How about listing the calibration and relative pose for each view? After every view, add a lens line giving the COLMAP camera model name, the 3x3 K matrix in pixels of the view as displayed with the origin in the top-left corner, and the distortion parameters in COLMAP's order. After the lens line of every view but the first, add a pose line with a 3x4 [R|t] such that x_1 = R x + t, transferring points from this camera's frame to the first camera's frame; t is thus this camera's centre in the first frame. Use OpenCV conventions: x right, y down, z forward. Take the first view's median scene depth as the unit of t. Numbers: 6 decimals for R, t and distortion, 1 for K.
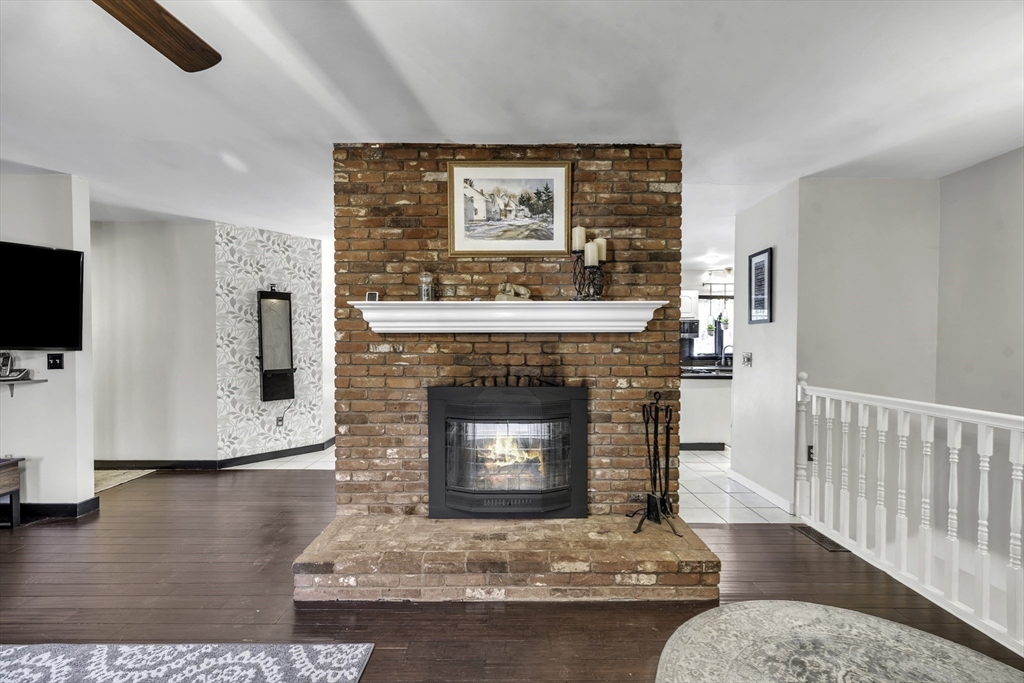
lens RADIAL K [[399.4, 0, 512.7], [0, 399.4, 346.2], [0, 0, 1]] dist [0.001404, 0.000394]
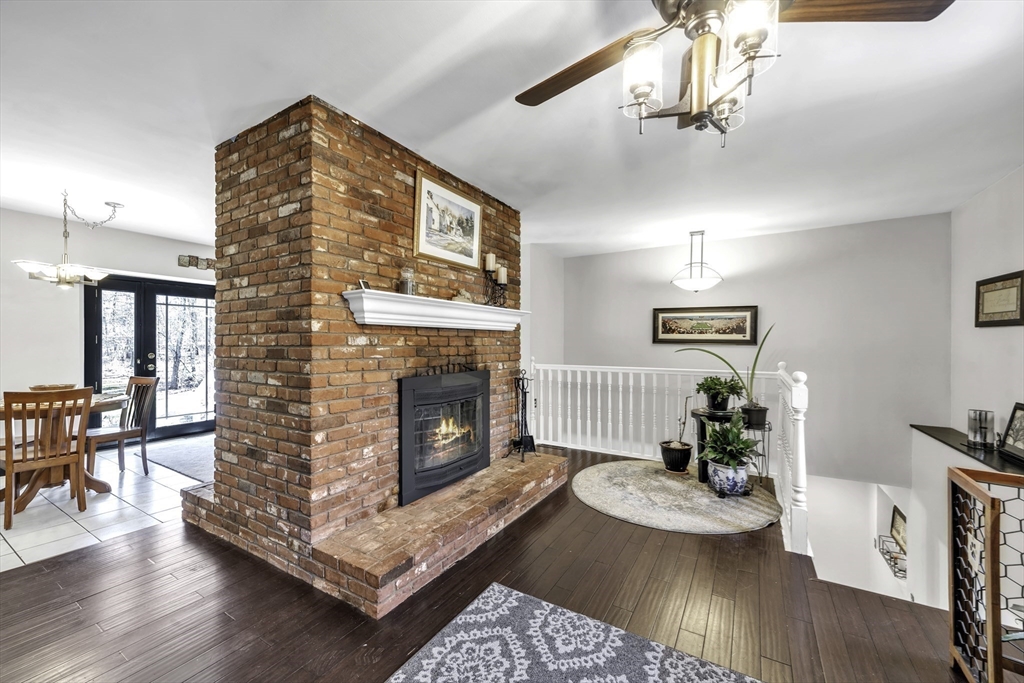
lens RADIAL K [[399.4, 0, 516.1], [0, 399.4, 338.5], [0, 0, 1]] dist [0.001404, 0.000394]
pose [[0.515092, 0.009595, 0.857081, -0.936117], [0.007100, 0.999855, -0.015460, 0.016777], [-0.857106, 0.014048, 0.514949, 0.211851]]
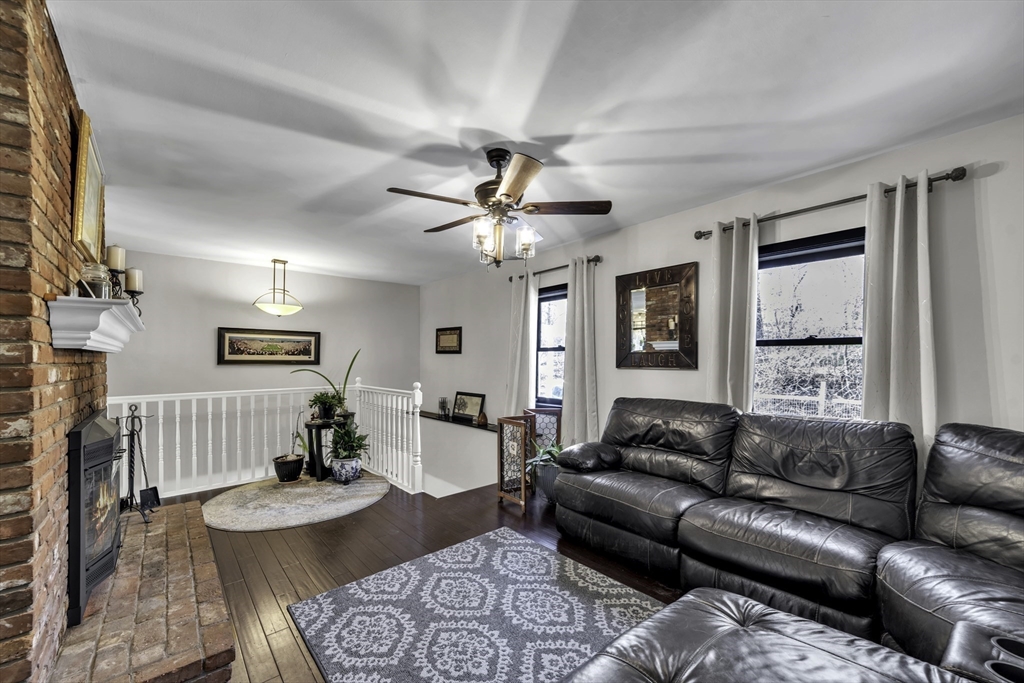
lens RADIAL K [[399.4, 0, 515.1], [0, 399.4, 367.1], [0, 0, 1]] dist [0.001404, 0.000394]
pose [[-0.656729, -0.016347, 0.753950, -1.193913], [0.010459, 0.999471, 0.030781, -0.018617], [-0.754054, 0.028101, -0.656211, 0.867960]]
